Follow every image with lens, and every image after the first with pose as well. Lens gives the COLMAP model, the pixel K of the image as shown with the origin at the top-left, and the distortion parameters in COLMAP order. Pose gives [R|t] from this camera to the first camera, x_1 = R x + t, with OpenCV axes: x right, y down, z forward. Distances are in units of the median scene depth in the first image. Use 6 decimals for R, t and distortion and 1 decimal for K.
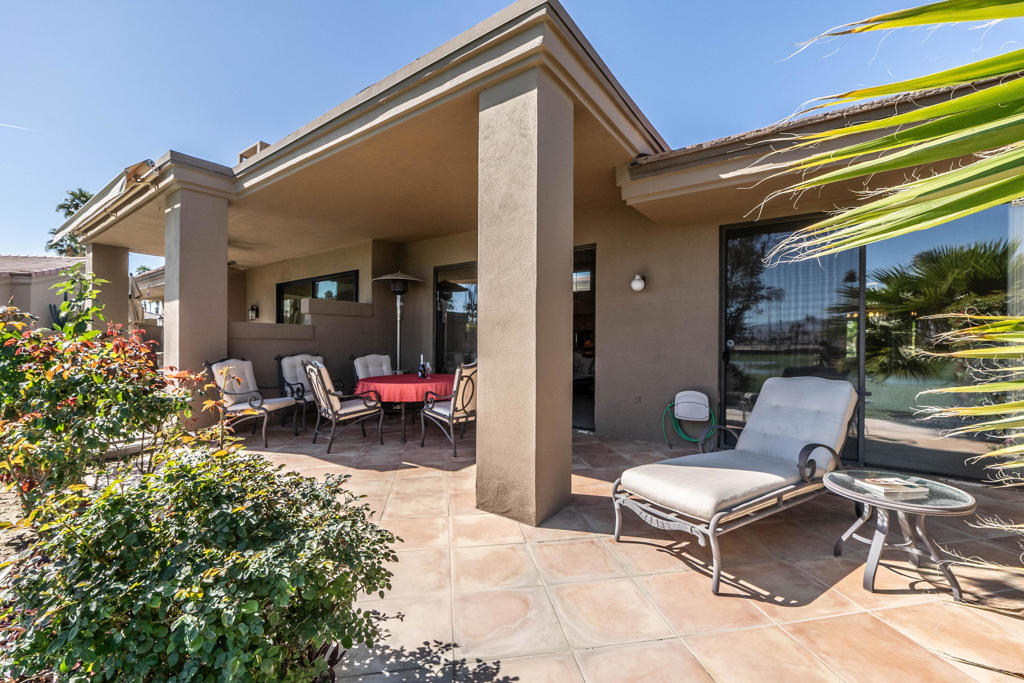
lens RADIAL K [[430.1, 0, 514.1], [0, 430.1, 344.9], [0, 0, 1]] dist [-0.010055, 0.000553]
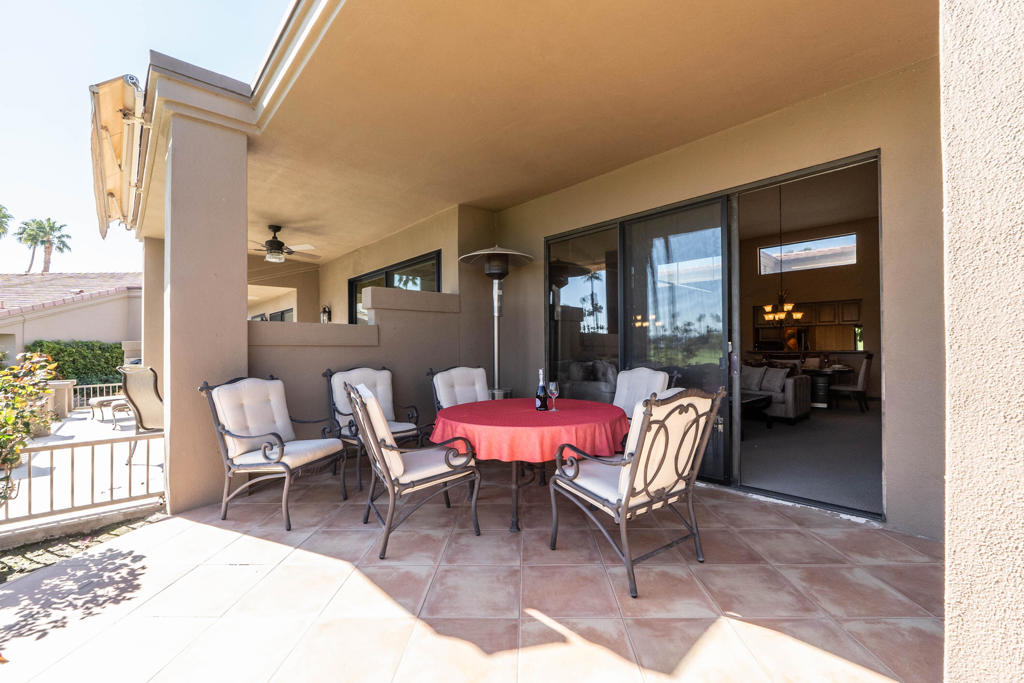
lens RADIAL K [[430.1, 0, 516.2], [0, 430.1, 349.1], [0, 0, 1]] dist [-0.010055, 0.000553]
pose [[0.981702, -0.012208, -0.190031, -0.163895], [0.011755, 0.999925, -0.003508, -0.004039], [0.190059, 0.001210, 0.981772, 0.505335]]
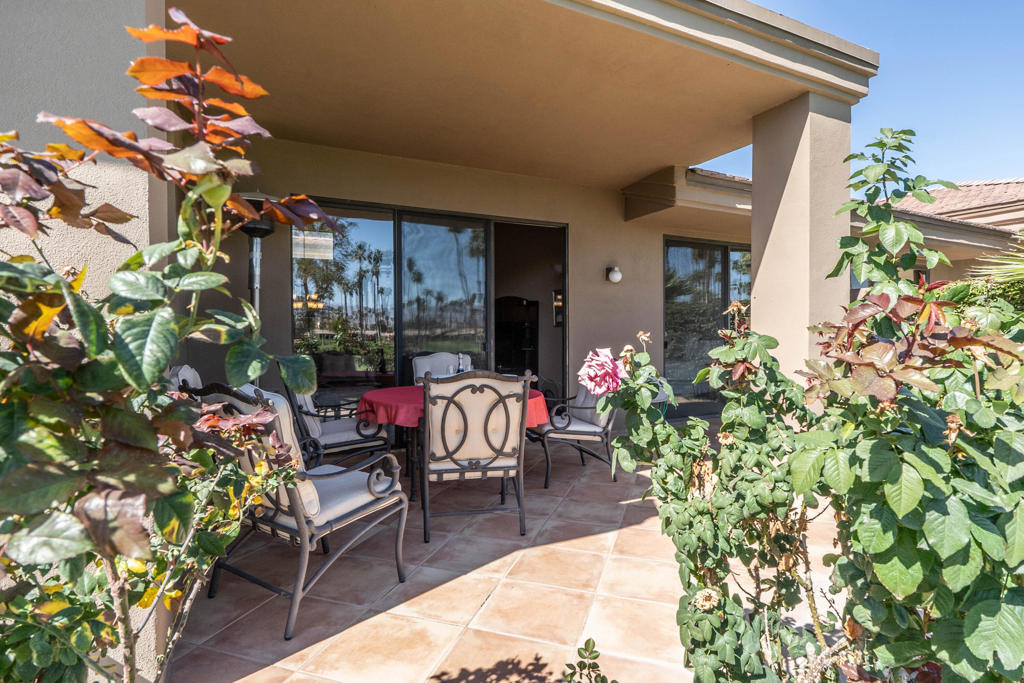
lens RADIAL K [[556.2, 0, 504.1], [0, 556.2, 343.7], [0, 0, 1]] dist [-0.013447, 0.003959]
pose [[0.455990, -0.016297, 0.889836, -1.068862], [0.004602, 0.999862, 0.015954, -0.004821], [-0.889973, -0.003180, 0.456002, 0.693489]]
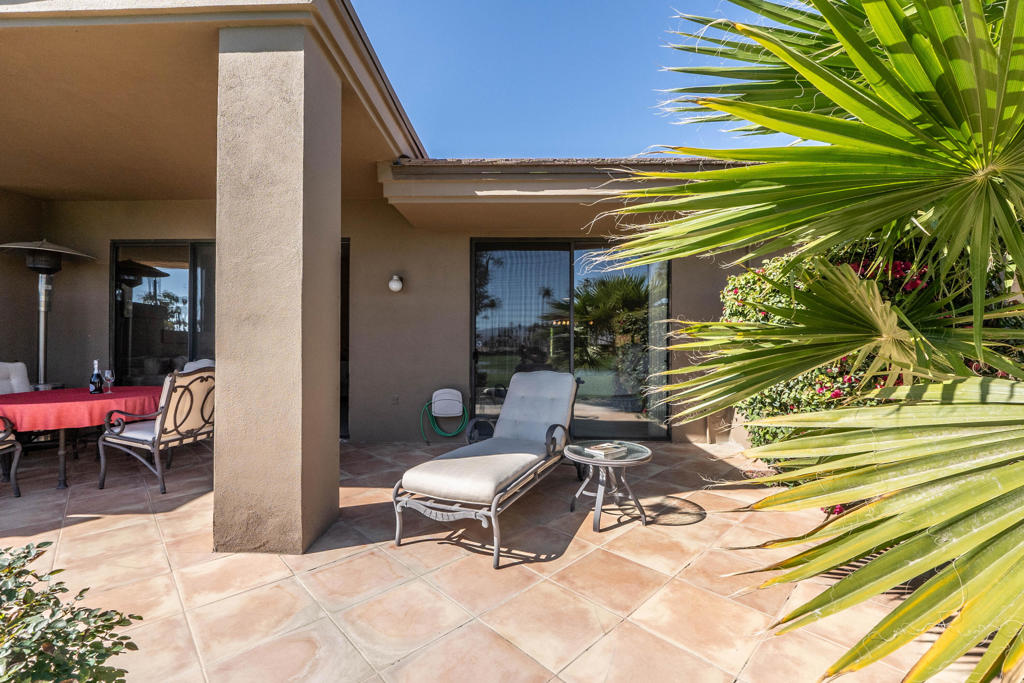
lens RADIAL K [[430.1, 0, 518.2], [0, 430.1, 345.2], [0, 0, 1]] dist [-0.010055, 0.000553]
pose [[0.821577, -0.000432, 0.570098, -0.050178], [0.003832, 0.999981, -0.004765, 0.004505], [-0.570085, 0.006100, 0.821563, 0.023110]]
